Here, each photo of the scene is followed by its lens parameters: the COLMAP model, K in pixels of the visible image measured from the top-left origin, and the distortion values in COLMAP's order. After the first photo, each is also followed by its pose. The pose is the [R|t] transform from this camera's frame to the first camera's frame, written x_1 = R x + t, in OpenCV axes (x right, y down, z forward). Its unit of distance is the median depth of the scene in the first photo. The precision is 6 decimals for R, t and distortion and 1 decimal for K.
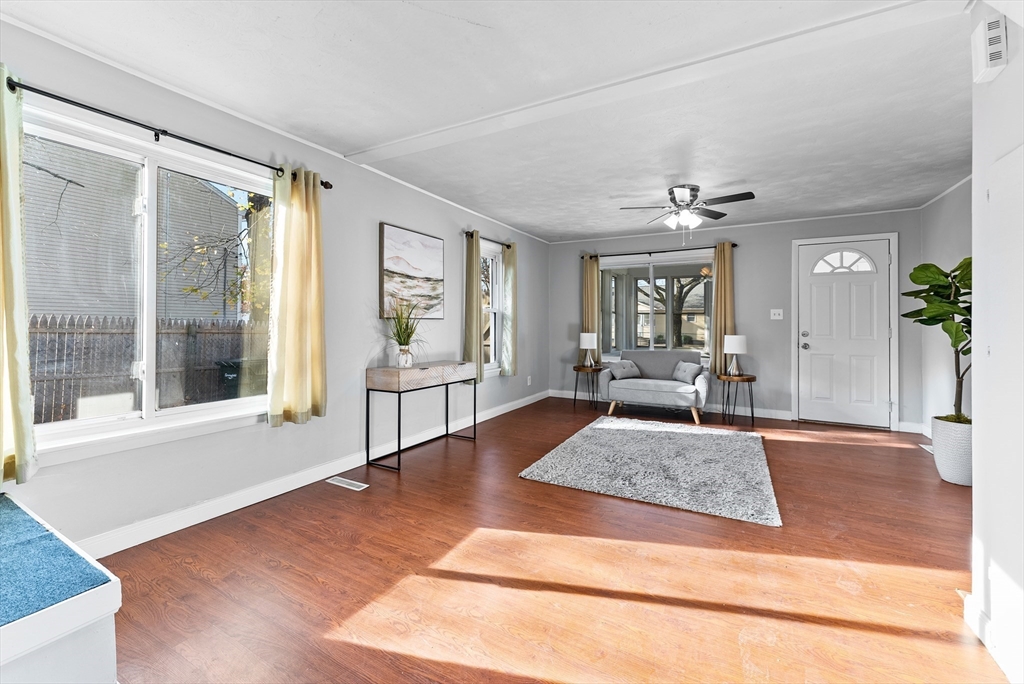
lens RADIAL K [[416.8, 0, 523.4], [0, 416.8, 318.0], [0, 0, 1]] dist [-0.001739, 0.000657]
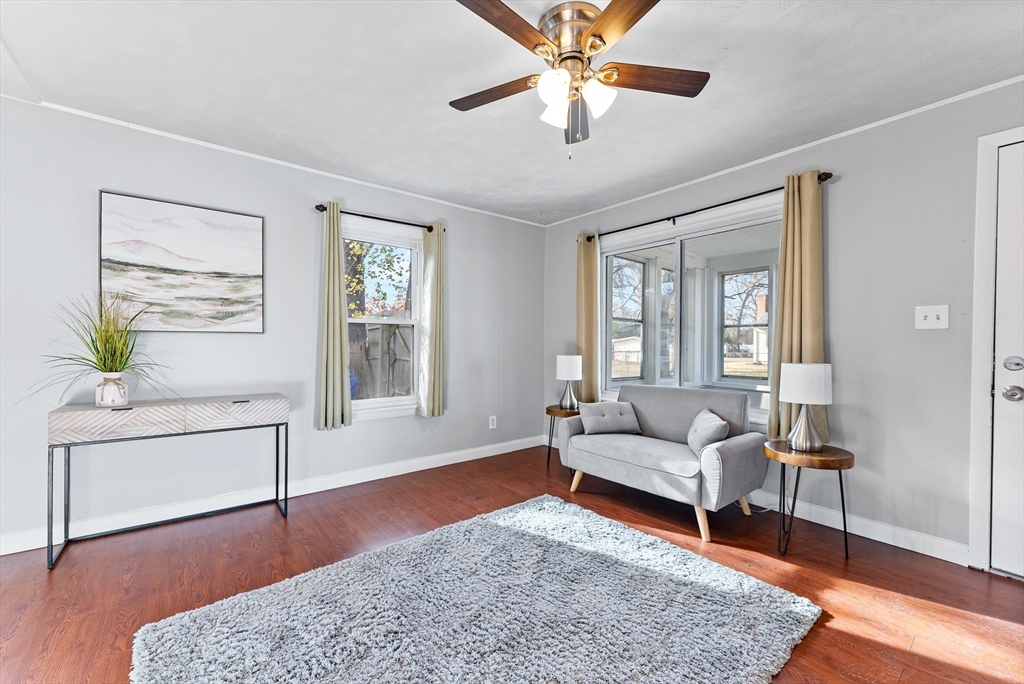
lens RADIAL K [[416.8, 0, 524.8], [0, 416.8, 346.1], [0, 0, 1]] dist [-0.001739, 0.000657]
pose [[0.923425, 0.002200, -0.383773, 0.409115], [0.005171, 0.999821, 0.018173, 0.011746], [0.383744, -0.018766, 0.923249, 0.462033]]
